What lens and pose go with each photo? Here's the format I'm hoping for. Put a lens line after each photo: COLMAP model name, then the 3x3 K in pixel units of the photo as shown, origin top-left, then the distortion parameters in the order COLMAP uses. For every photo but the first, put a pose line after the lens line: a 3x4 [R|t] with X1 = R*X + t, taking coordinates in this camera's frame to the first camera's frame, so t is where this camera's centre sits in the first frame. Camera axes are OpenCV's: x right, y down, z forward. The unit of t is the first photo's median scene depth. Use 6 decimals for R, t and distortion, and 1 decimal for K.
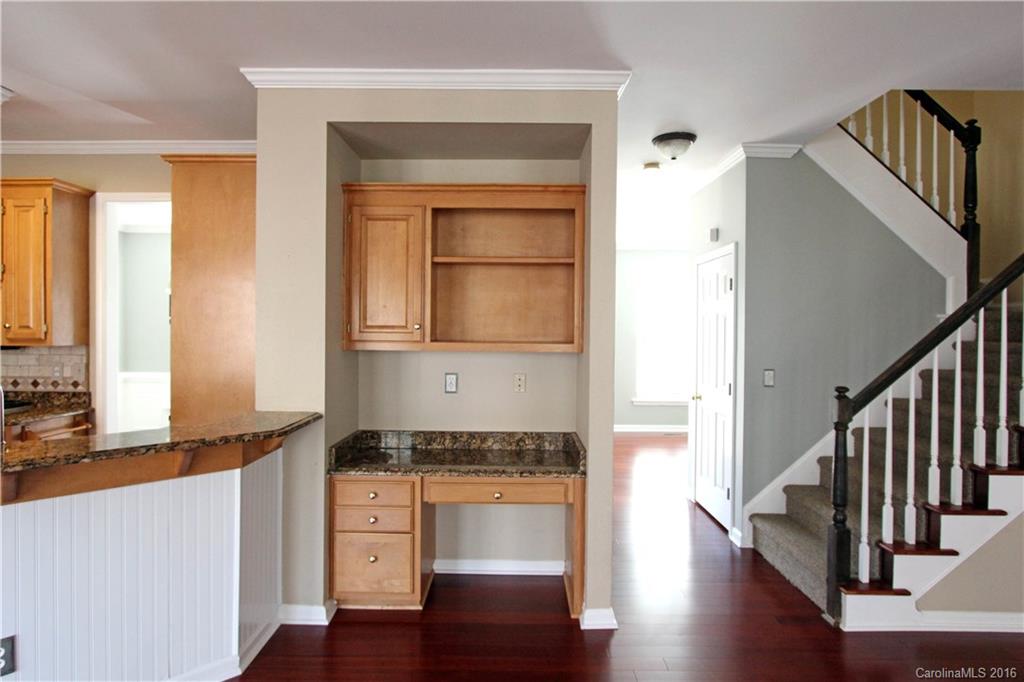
lens RADIAL K [[559.6, 0, 507.3], [0, 559.6, 335.6], [0, 0, 1]] dist [-0.012158, -0.000434]
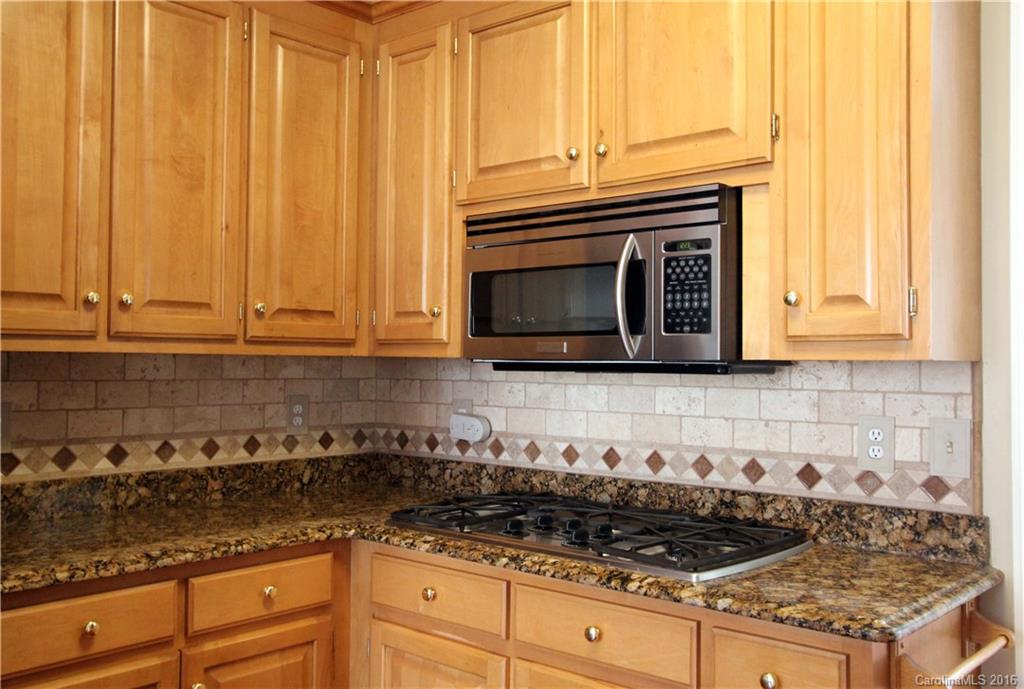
lens RADIAL K [[961.5, 0, 509.5], [0, 961.5, 330.9], [0, 0, 1]] dist [0.003446, 0.009163]
pose [[0.754632, -0.022211, -0.655772, -0.602500], [-0.010362, 0.998899, -0.045757, 0.026838], [0.656066, 0.041325, 0.753571, 0.428360]]
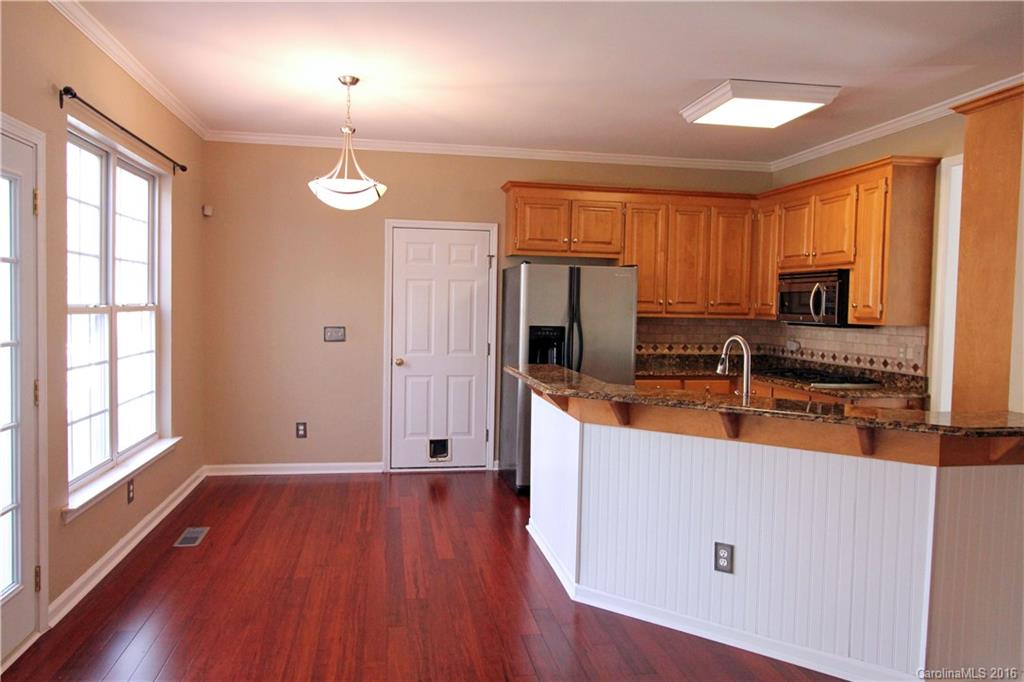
lens RADIAL K [[704.5, 0, 512.0], [0, 704.5, 341.0], [0, 0, 1]] dist [0.002902, 0.000601]
pose [[0.188389, 0.047249, -0.980957, 0.275390], [-0.029032, 0.998673, 0.042527, 0.011372], [0.981665, 0.020468, 0.189511, 0.092526]]
